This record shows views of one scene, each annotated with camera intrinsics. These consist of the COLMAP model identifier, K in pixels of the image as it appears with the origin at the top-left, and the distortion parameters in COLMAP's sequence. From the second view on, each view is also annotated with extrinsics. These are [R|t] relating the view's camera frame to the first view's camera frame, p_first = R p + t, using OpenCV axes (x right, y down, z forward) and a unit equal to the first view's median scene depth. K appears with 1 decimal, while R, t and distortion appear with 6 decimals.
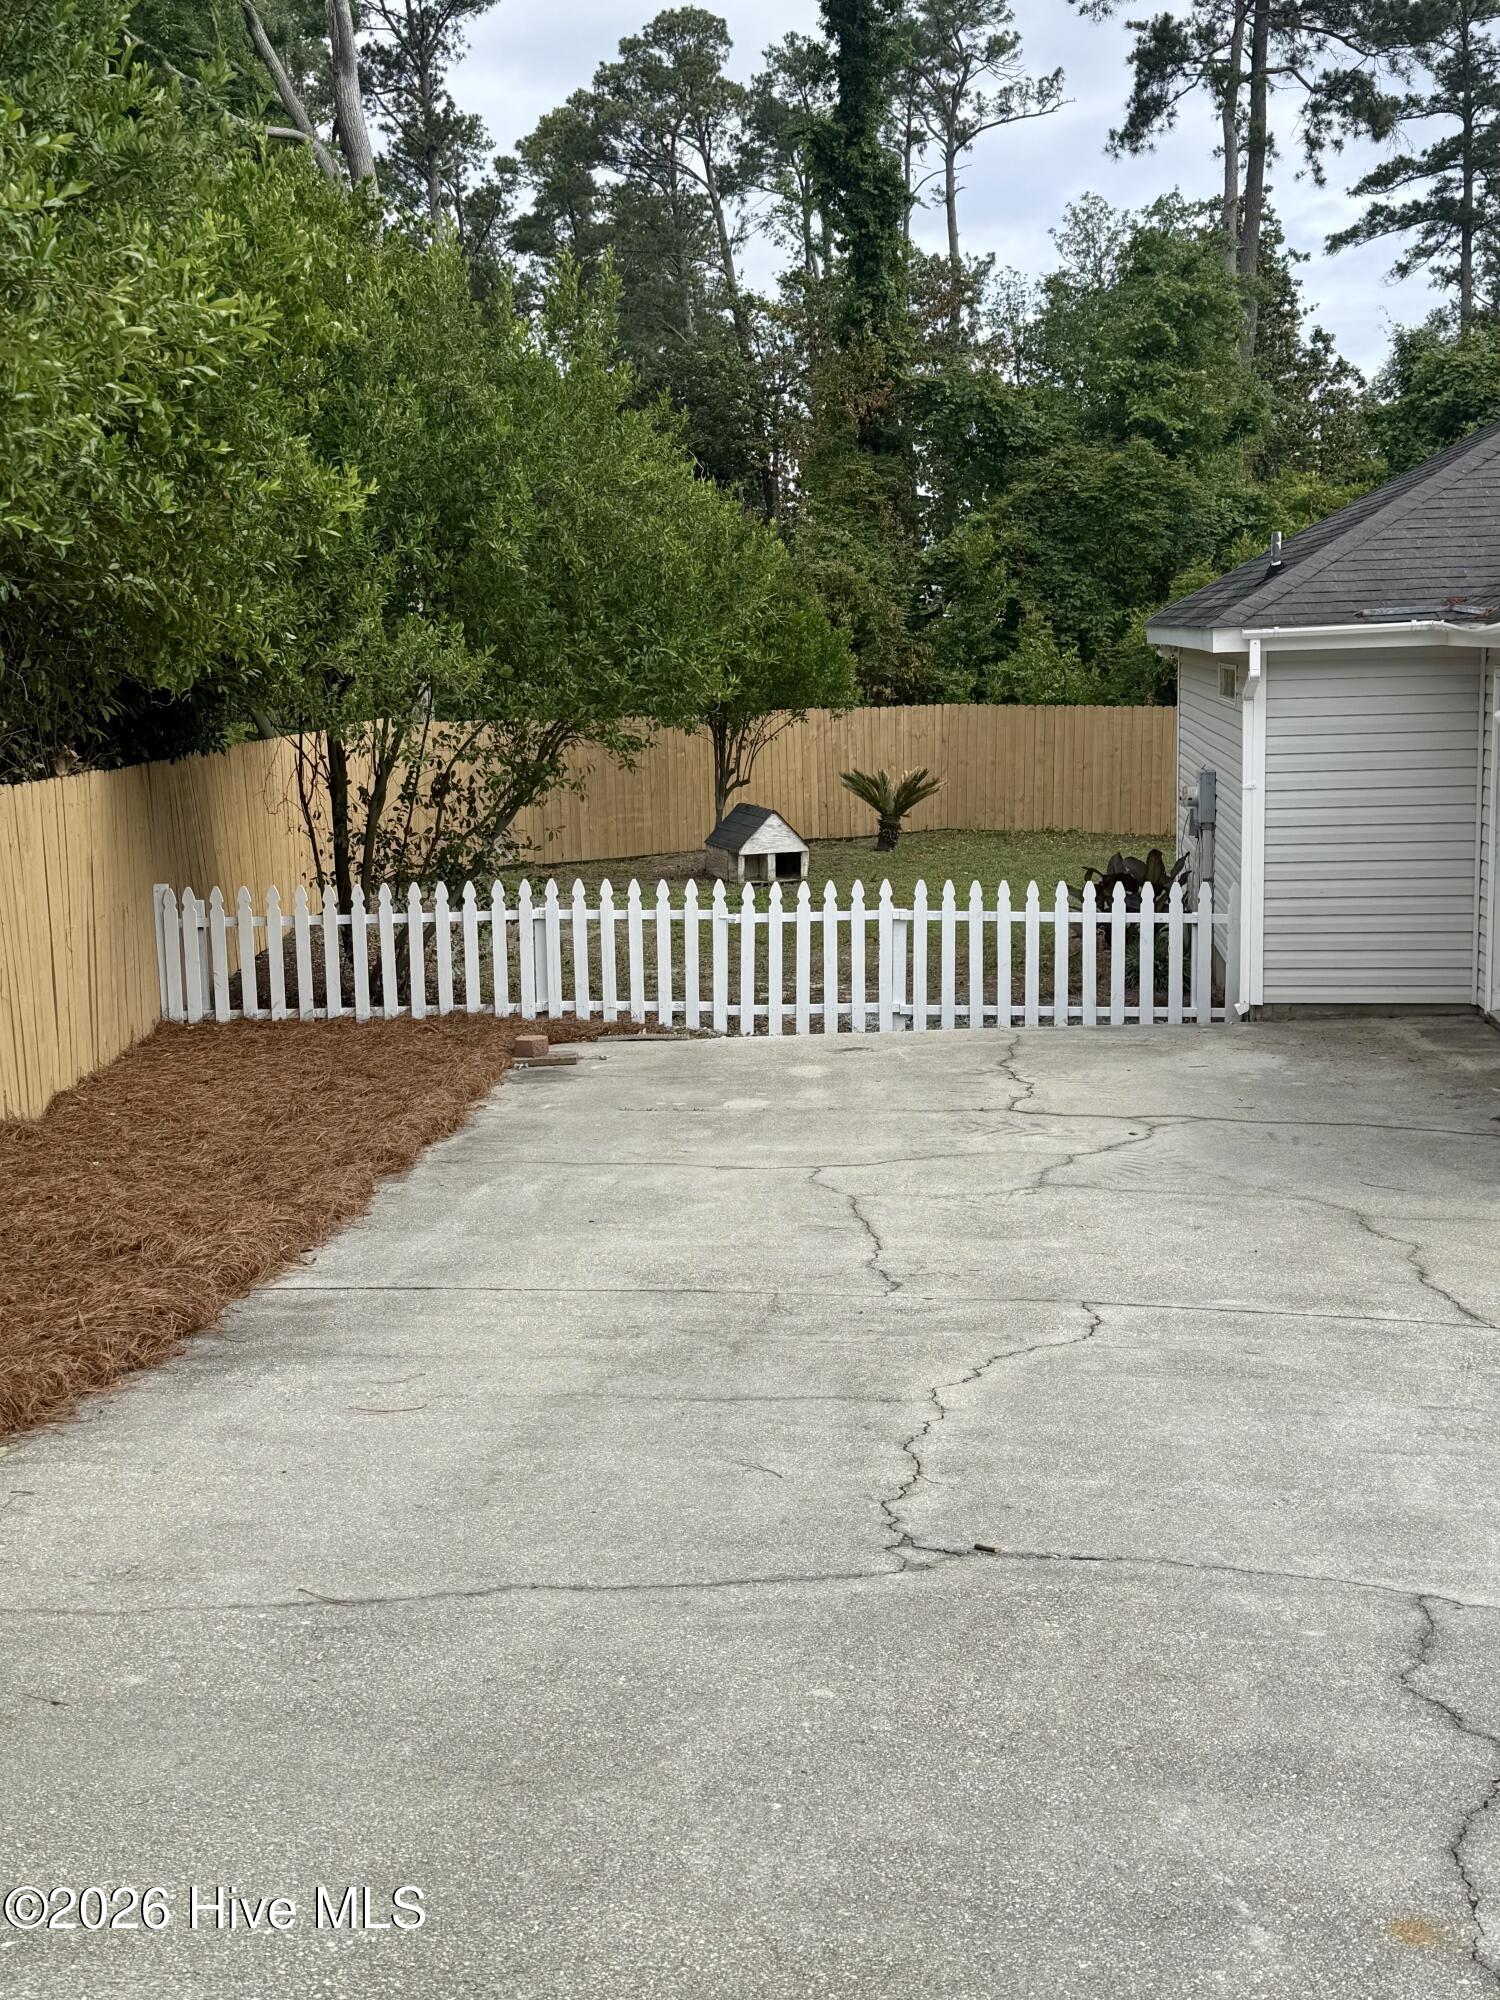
lens RADIAL K [[2326.1, 0, 741.1], [0, 2326.1, 1009.6], [0, 0, 1]] dist [0.028011, 0.000000]
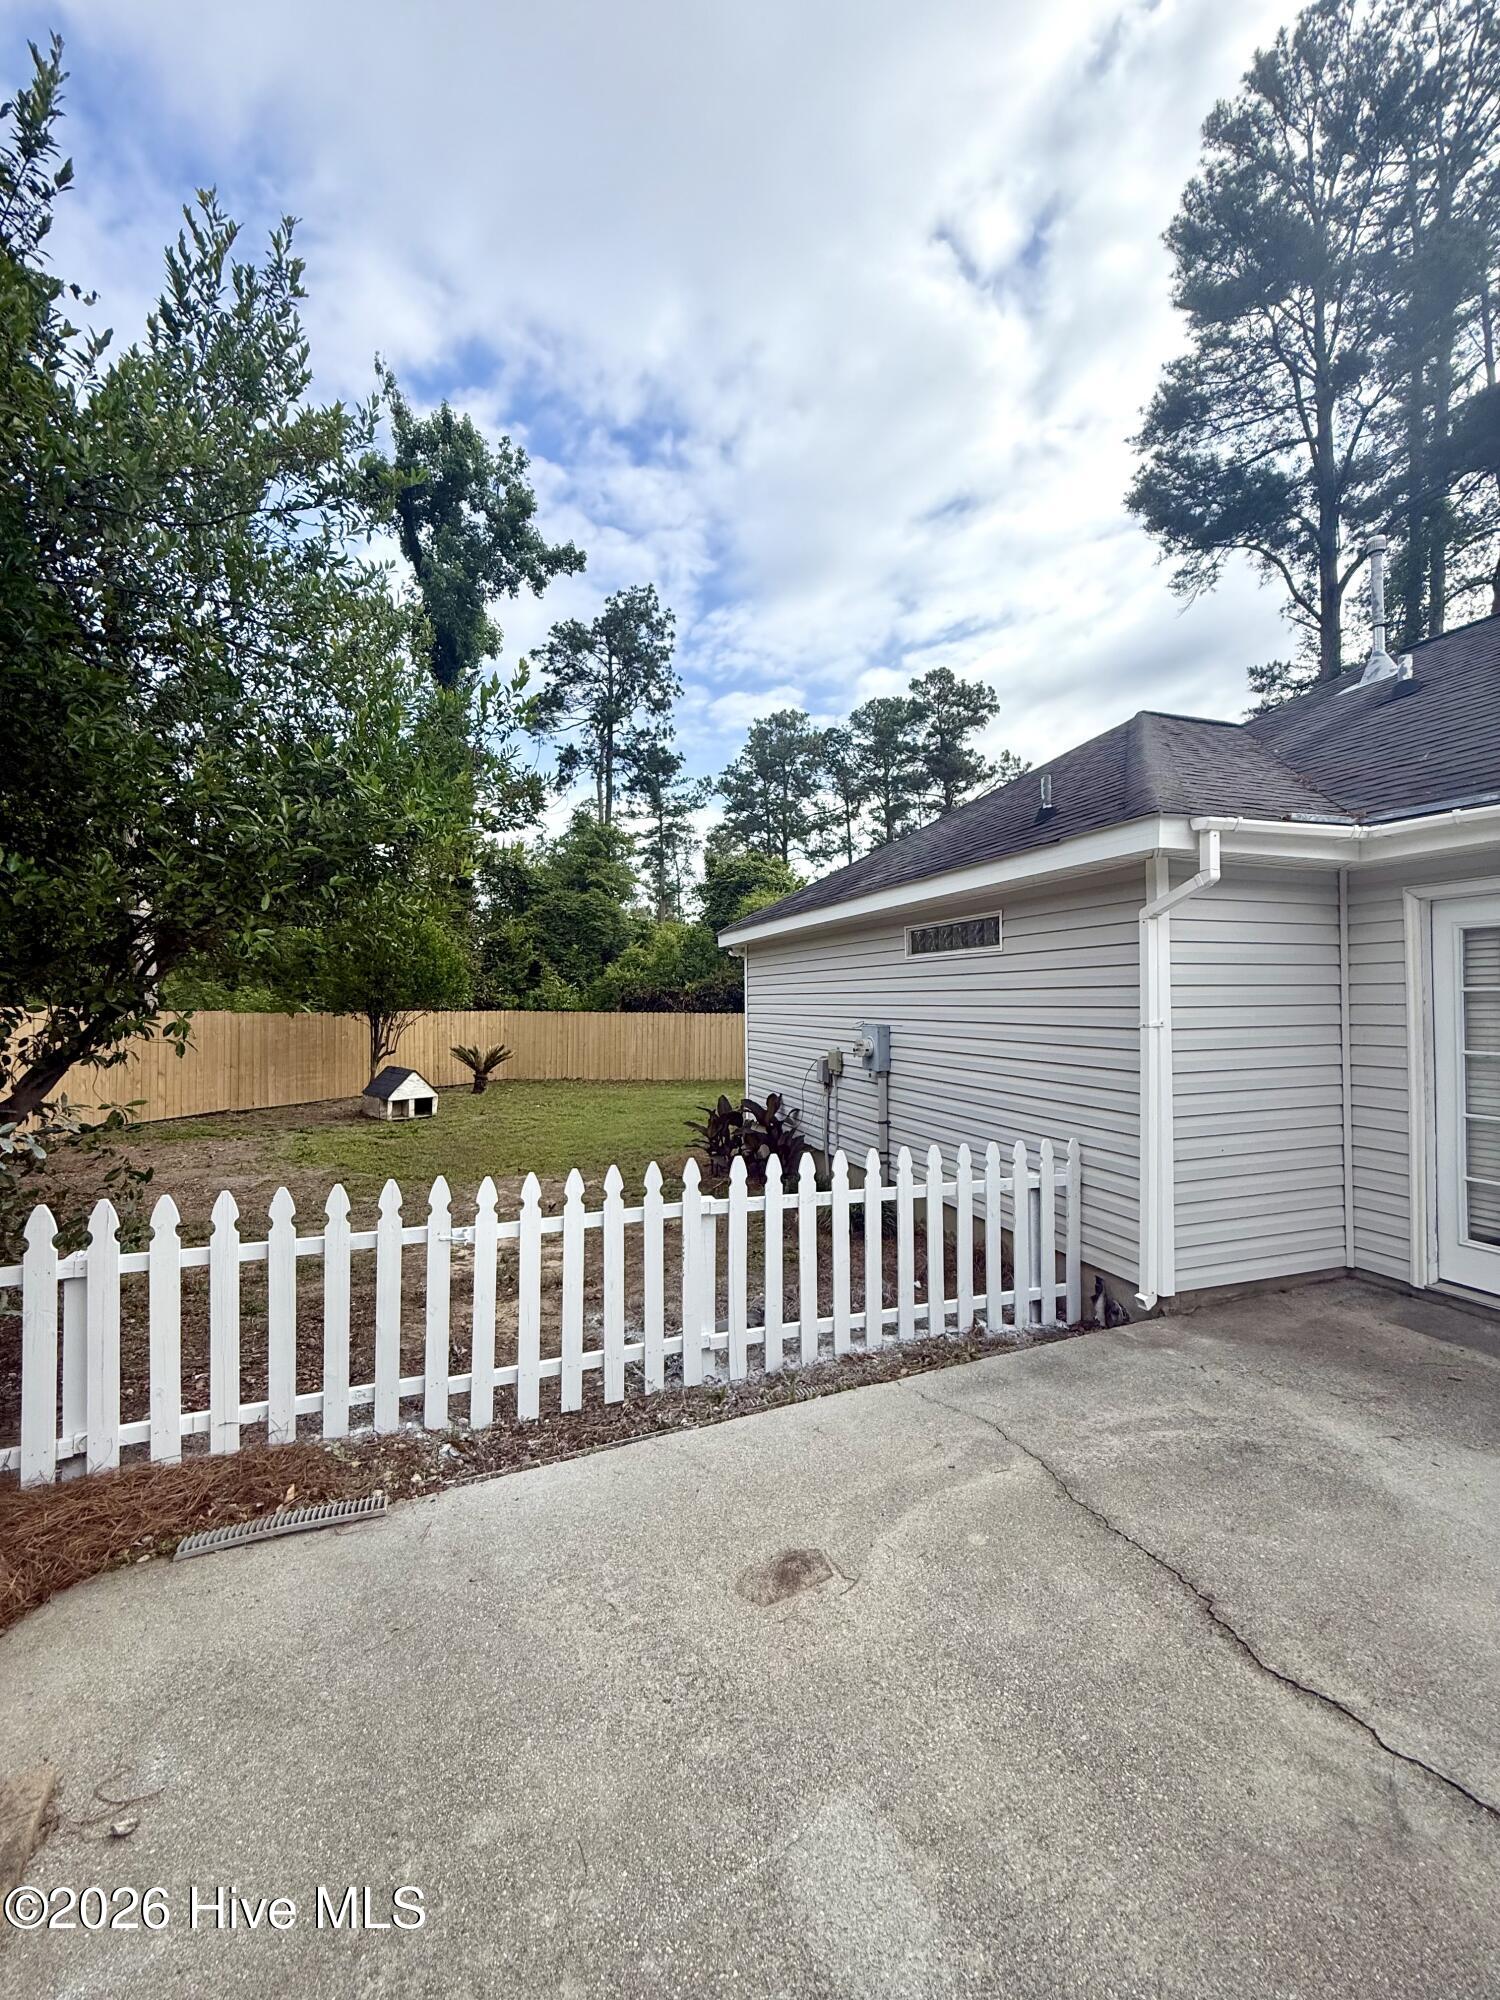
lens RADIAL K [[795.4, 0, 750.3], [0, 795.4, 994.9], [0, 0, 1]] dist [-0.002317, -0.000115]
pose [[0.898676, 0.023467, 0.437985, -0.011504], [0.054534, 0.984841, -0.164662, -0.025197], [-0.435210, 0.171863, 0.883773, 0.300943]]
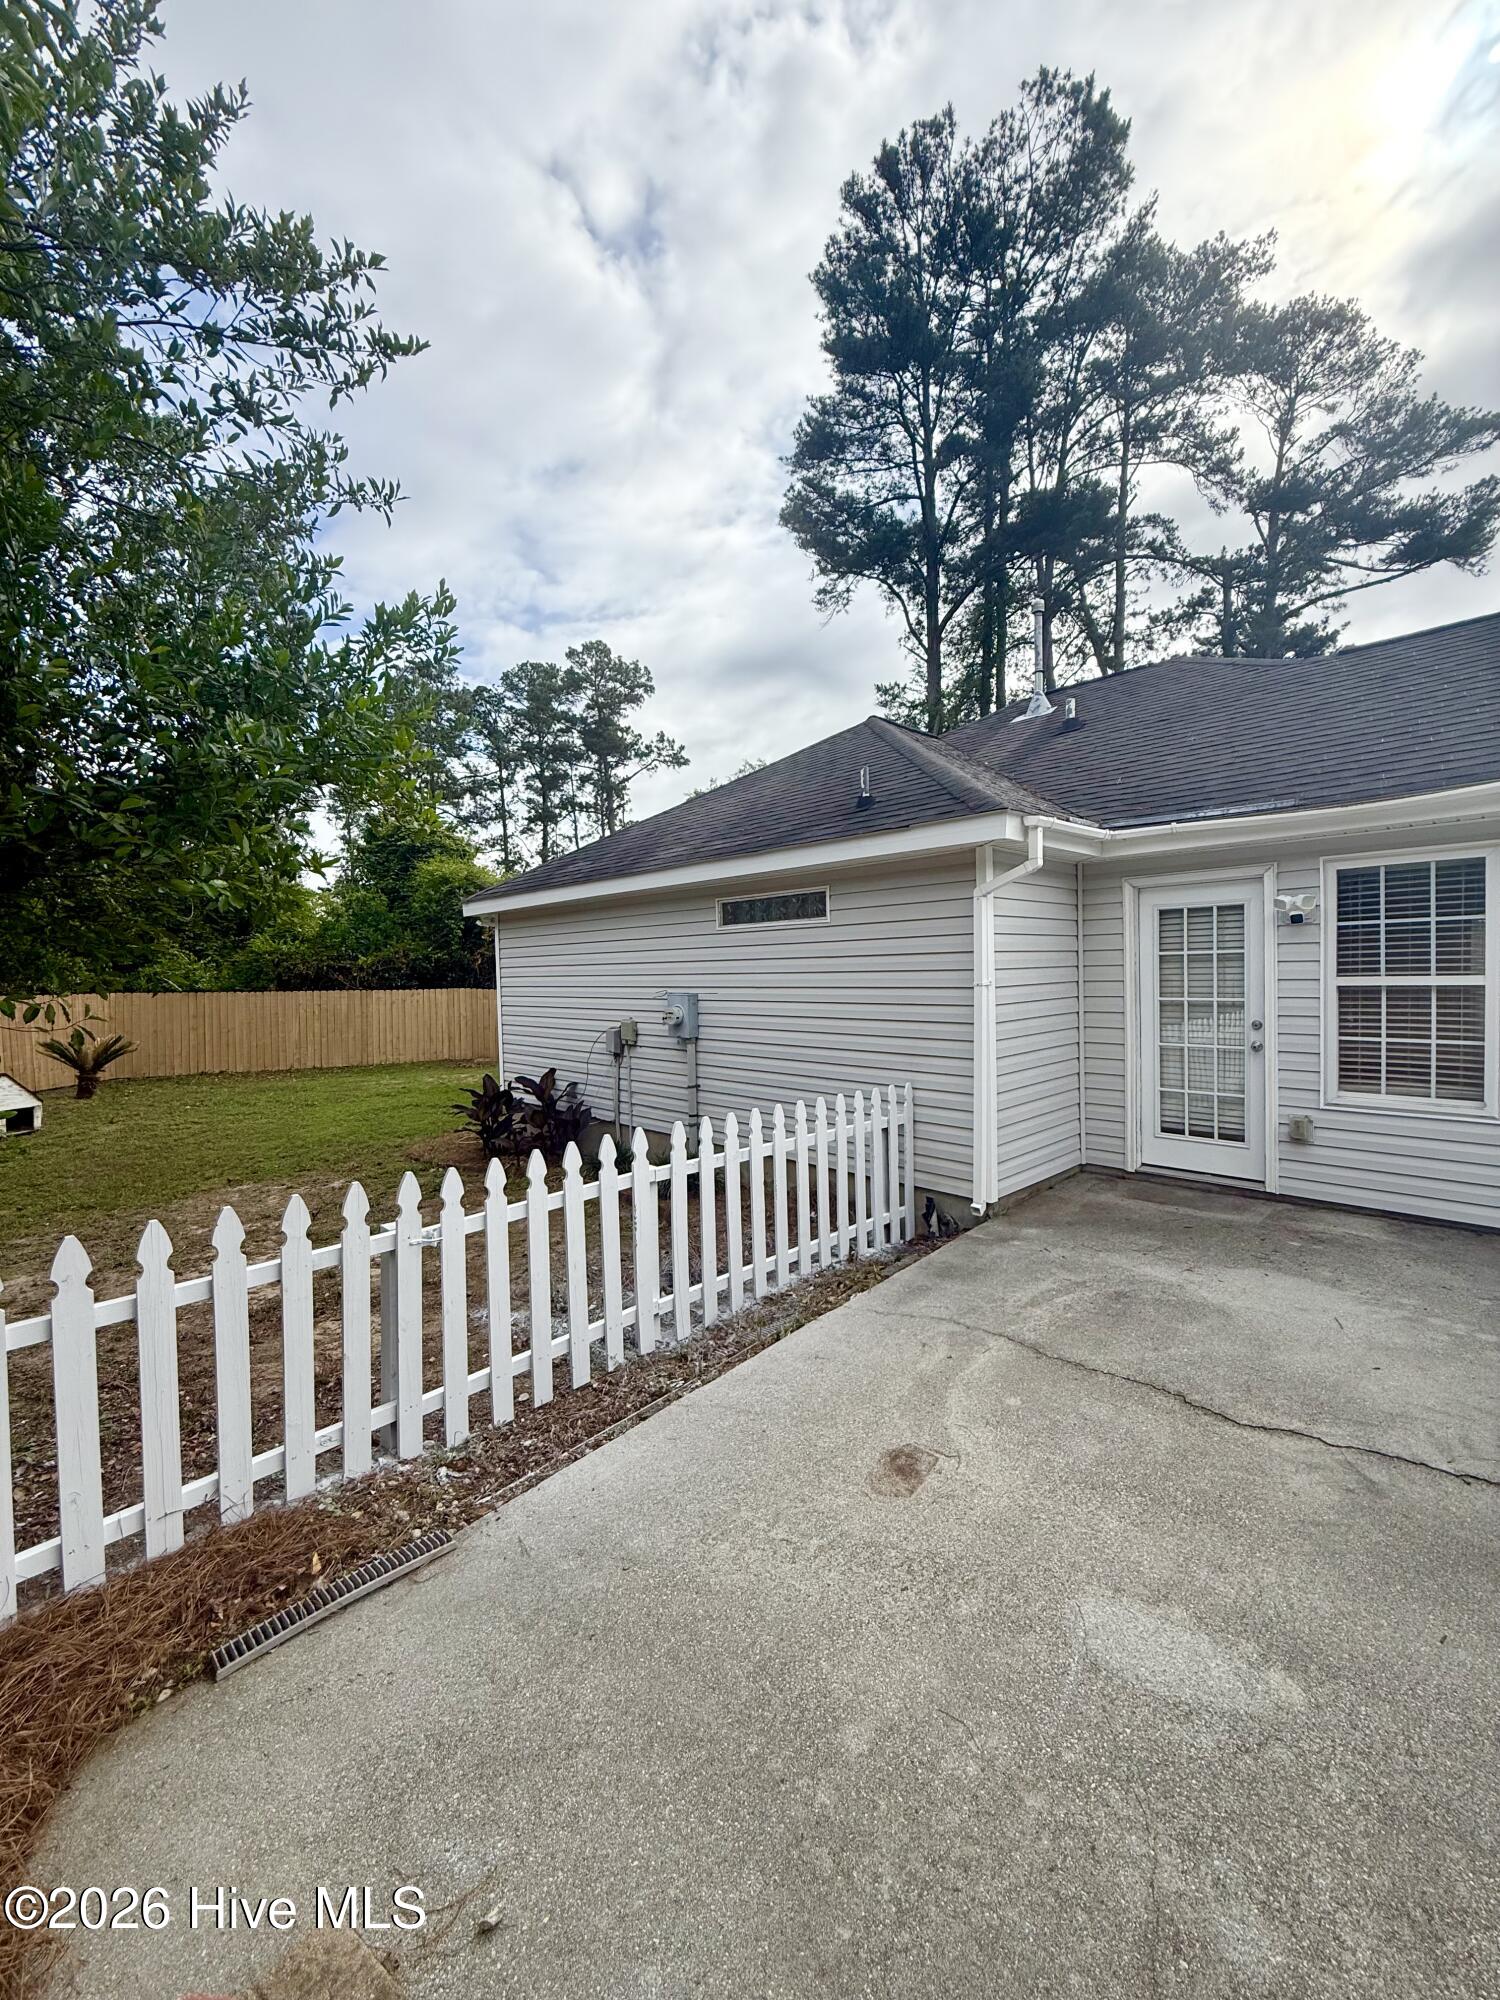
lens RADIAL K [[795.4, 0, 749.0], [0, 795.4, 995.7], [0, 0, 1]] dist [-0.002317, -0.000115]
pose [[0.627546, -0.012960, 0.778472, -0.040547], [0.131667, 0.987227, -0.089705, -0.027230], [-0.767366, 0.158793, 0.621236, 0.320618]]
